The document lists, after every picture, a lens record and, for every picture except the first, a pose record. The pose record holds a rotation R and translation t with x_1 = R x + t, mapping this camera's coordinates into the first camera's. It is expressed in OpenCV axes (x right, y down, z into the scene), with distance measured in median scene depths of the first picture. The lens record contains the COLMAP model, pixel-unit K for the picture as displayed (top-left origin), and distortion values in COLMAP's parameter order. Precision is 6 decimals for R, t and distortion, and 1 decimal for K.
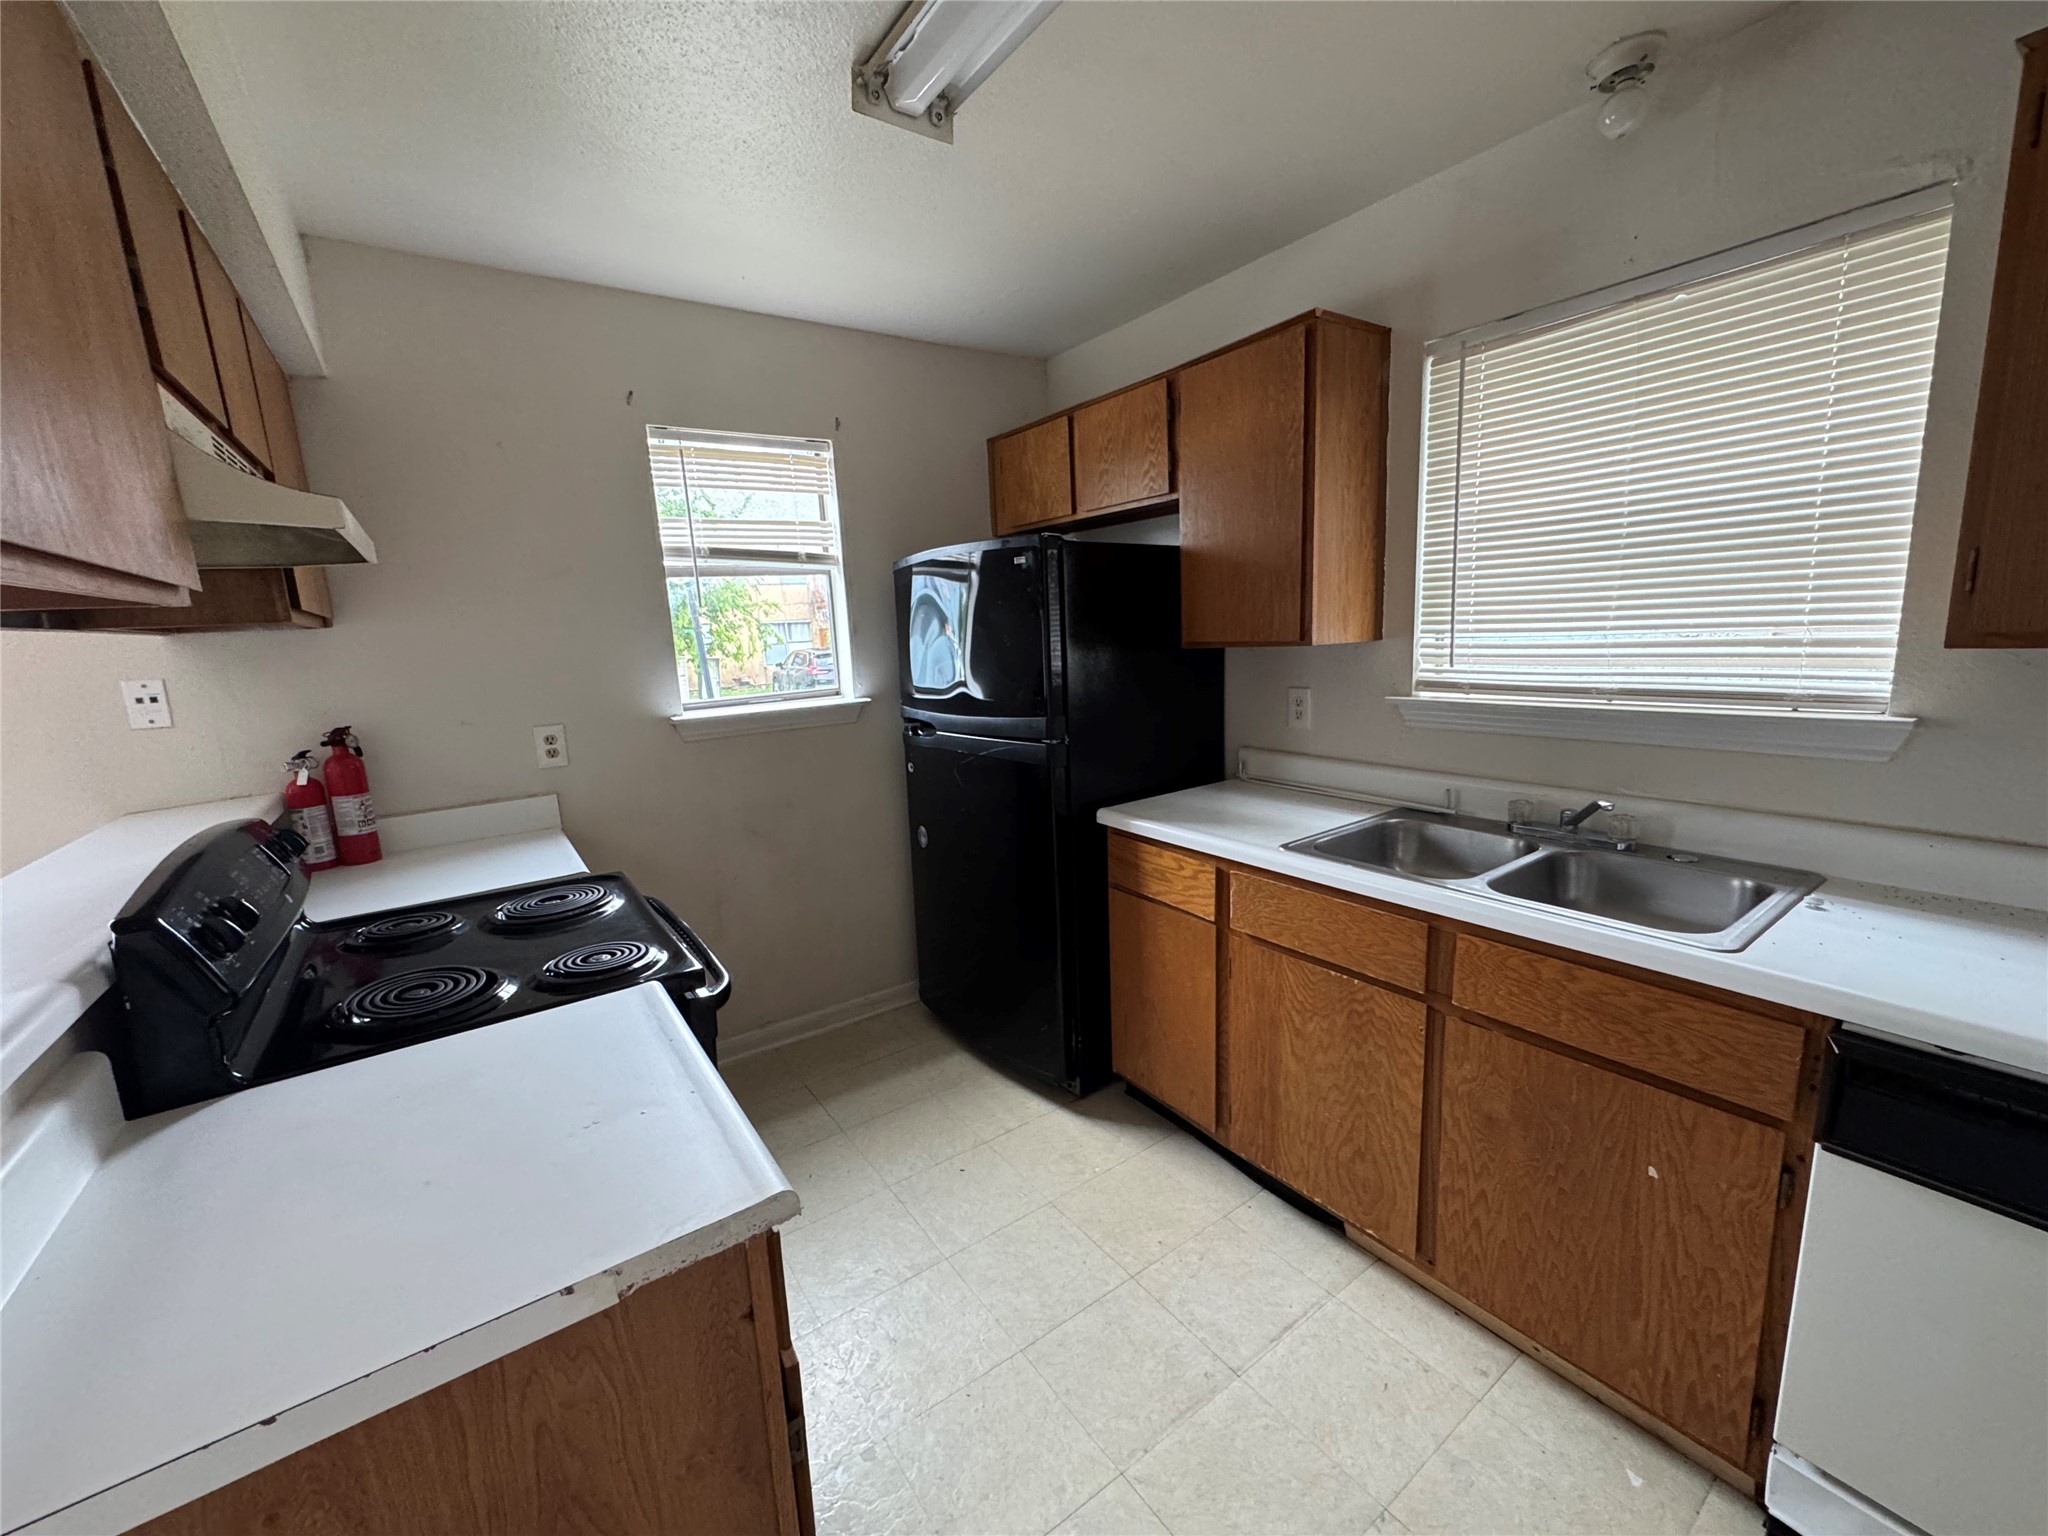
lens RADIAL K [[812.1, 0, 1024.0], [0, 812.1, 768.0], [0, 0, 1]] dist [-0.004681, 0.000104]
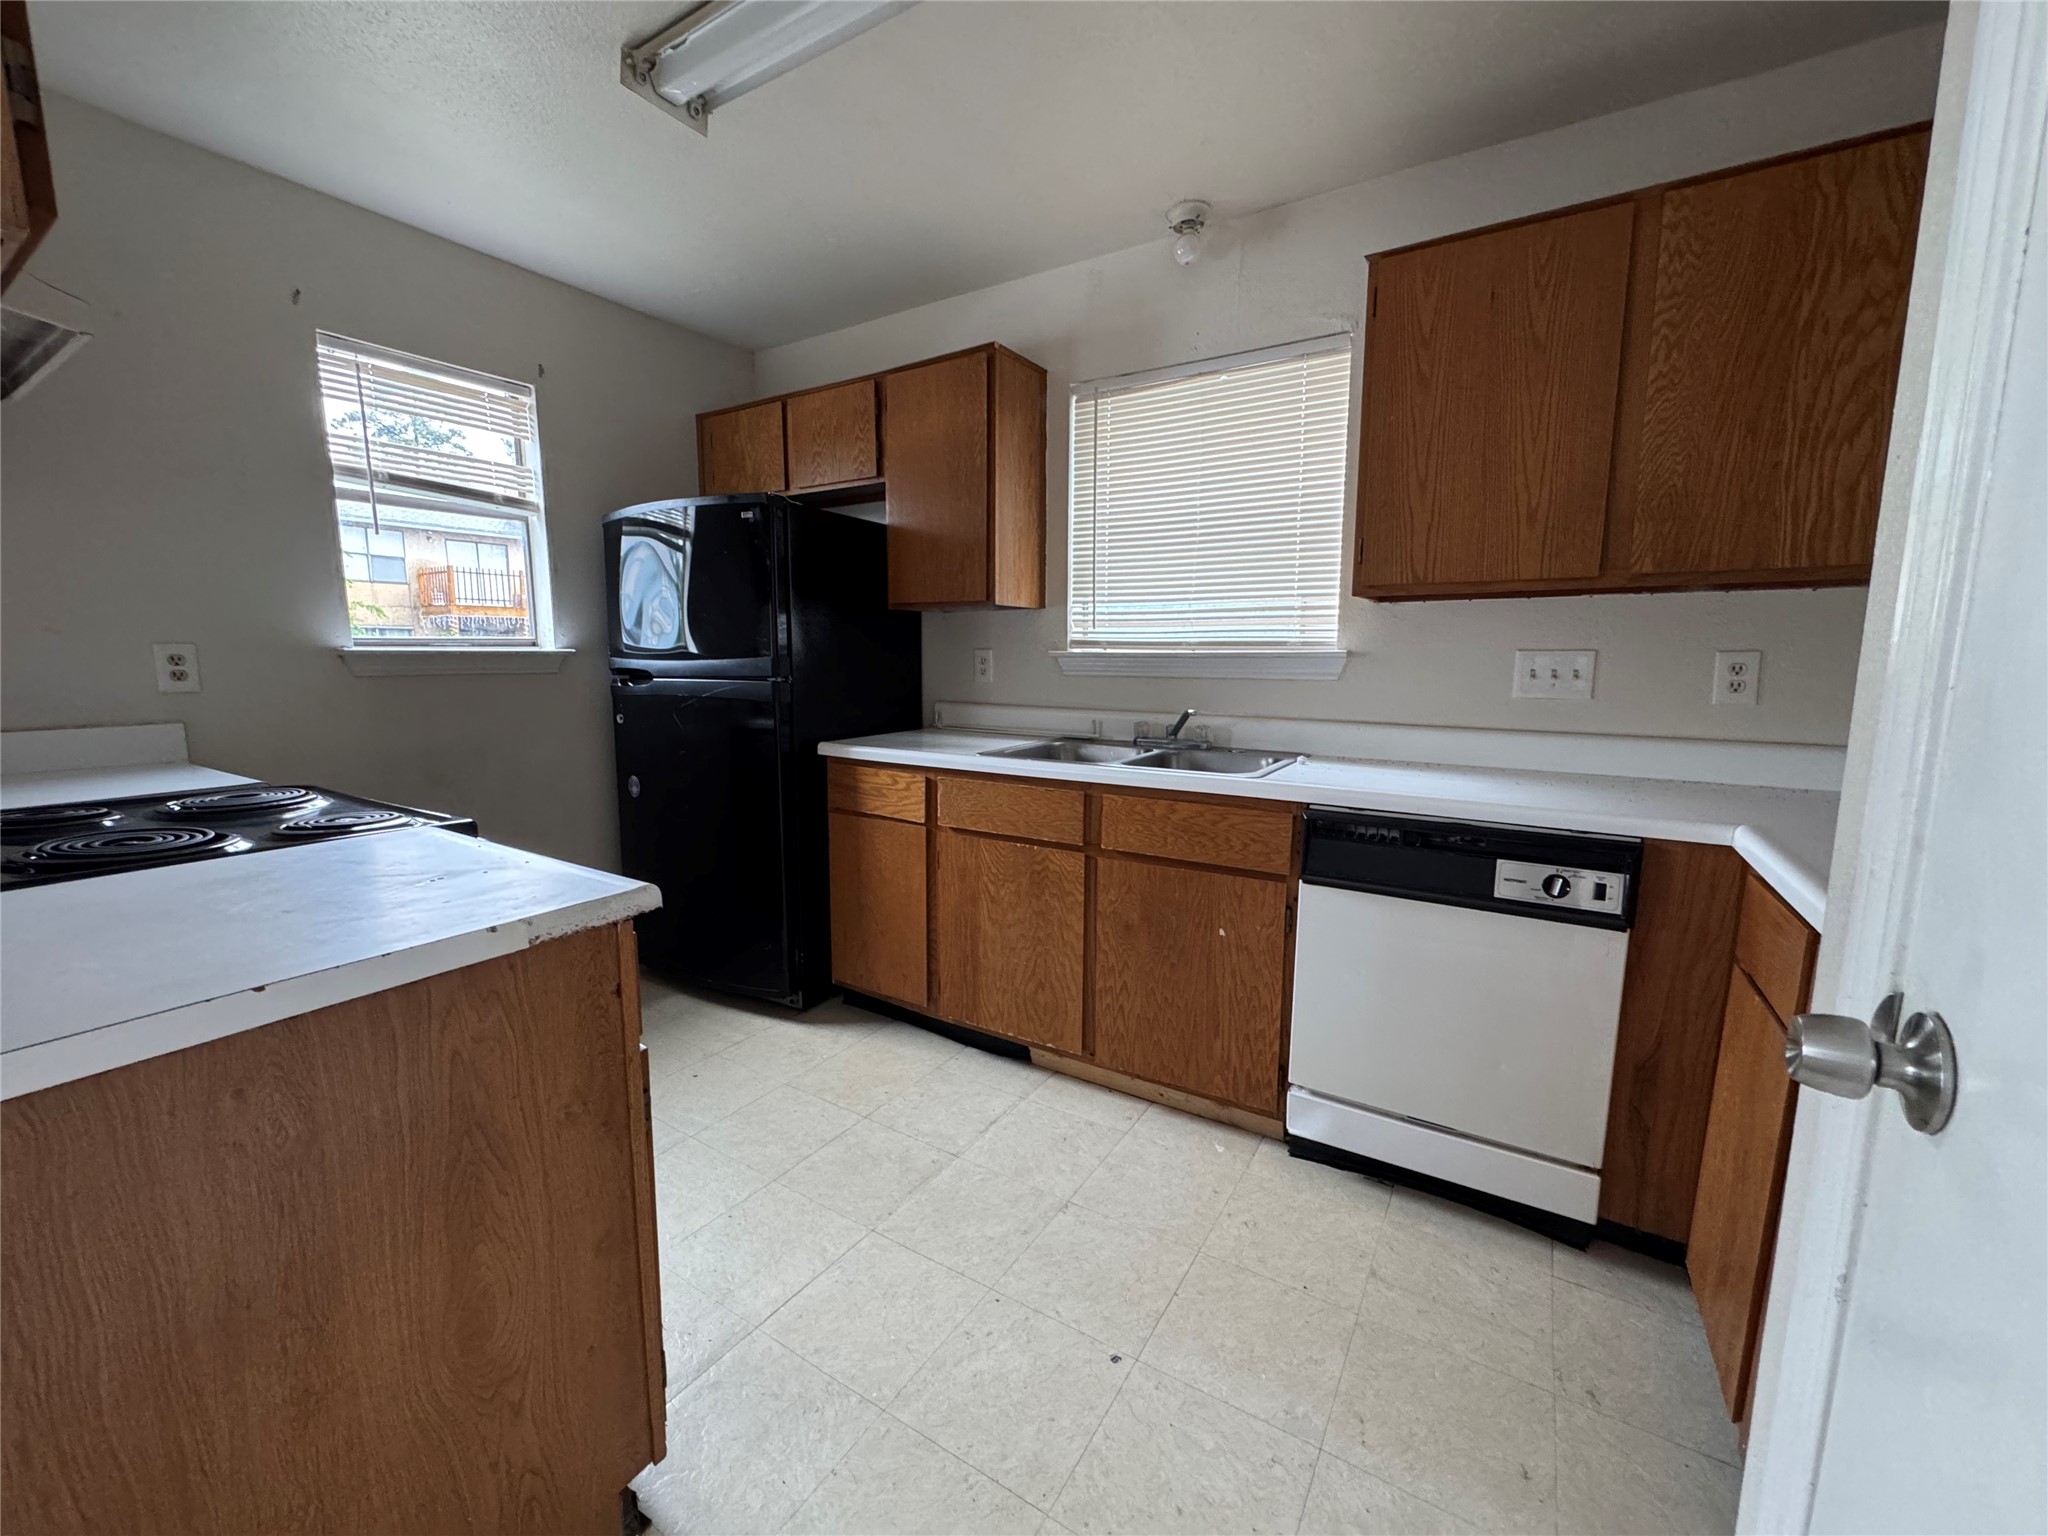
lens RADIAL K [[812.1, 0, 1024.0], [0, 812.1, 768.0], [0, 0, 1]] dist [-0.004681, 0.000104]
pose [[0.920991, -0.003970, 0.389564, -0.103490], [0.021211, 0.998976, -0.039966, 0.165081], [-0.389007, 0.045071, 0.920132, -0.179361]]
